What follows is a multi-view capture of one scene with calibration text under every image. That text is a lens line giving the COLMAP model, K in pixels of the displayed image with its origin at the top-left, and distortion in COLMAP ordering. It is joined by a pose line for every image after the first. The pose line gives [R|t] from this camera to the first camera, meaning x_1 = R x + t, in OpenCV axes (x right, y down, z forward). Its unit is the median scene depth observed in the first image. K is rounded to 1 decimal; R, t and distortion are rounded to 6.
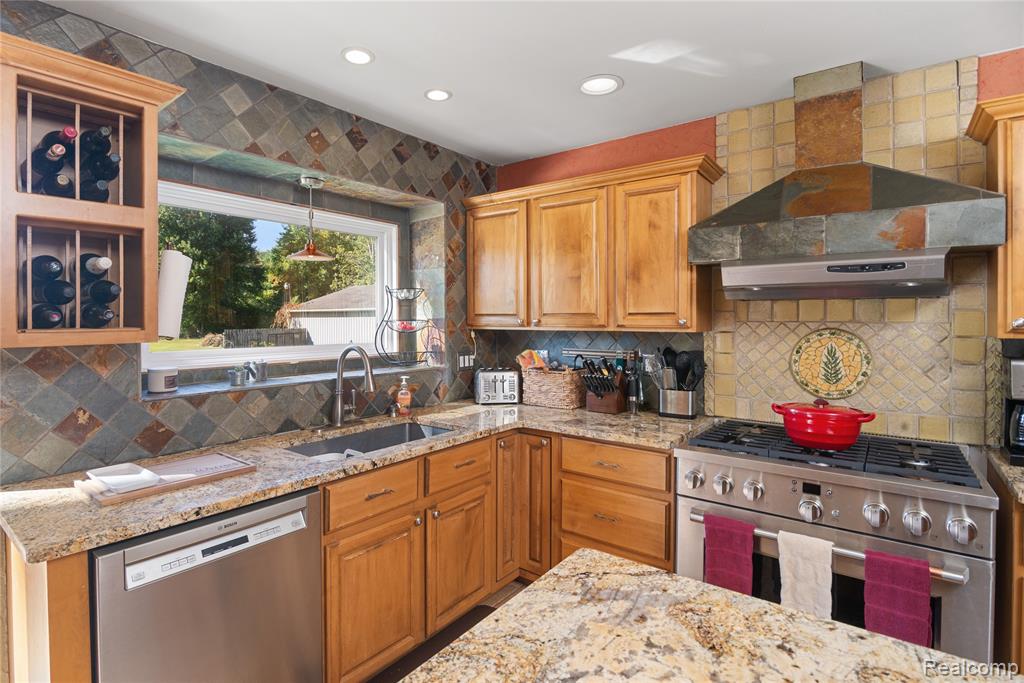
lens RADIAL K [[504.5, 0, 504.3], [0, 504.5, 323.8], [0, 0, 1]] dist [-0.020933, -0.001641]
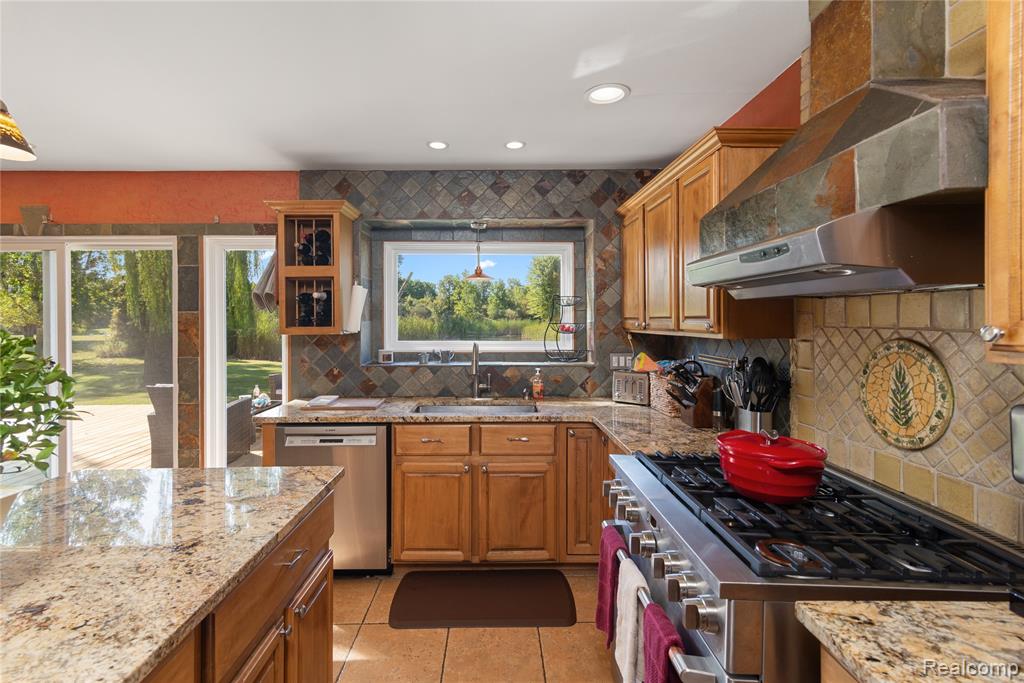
lens RADIAL K [[496.5, 0, 497.4], [0, 496.5, 325.2], [0, 0, 1]] dist [0.012476, 0.001430]
pose [[0.625641, 0.007048, -0.780079, 0.812846], [-0.007392, 0.999968, 0.003106, -0.005952], [0.780076, 0.003823, 0.625673, 0.185145]]
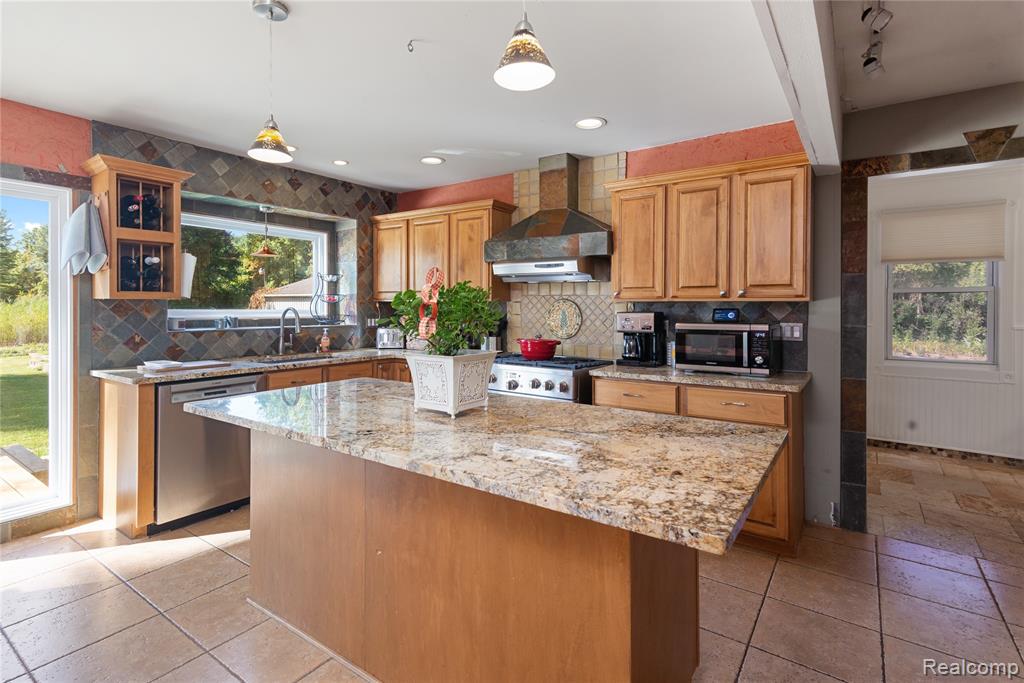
lens RADIAL K [[496.5, 0, 501.5], [0, 496.5, 310.2], [0, 0, 1]] dist [0.012476, 0.001430]
pose [[0.999215, 0.006996, 0.038984, 0.357059], [-0.006927, 0.999974, -0.001911, 0.051891], [-0.038997, 0.001639, 0.999238, -0.728692]]
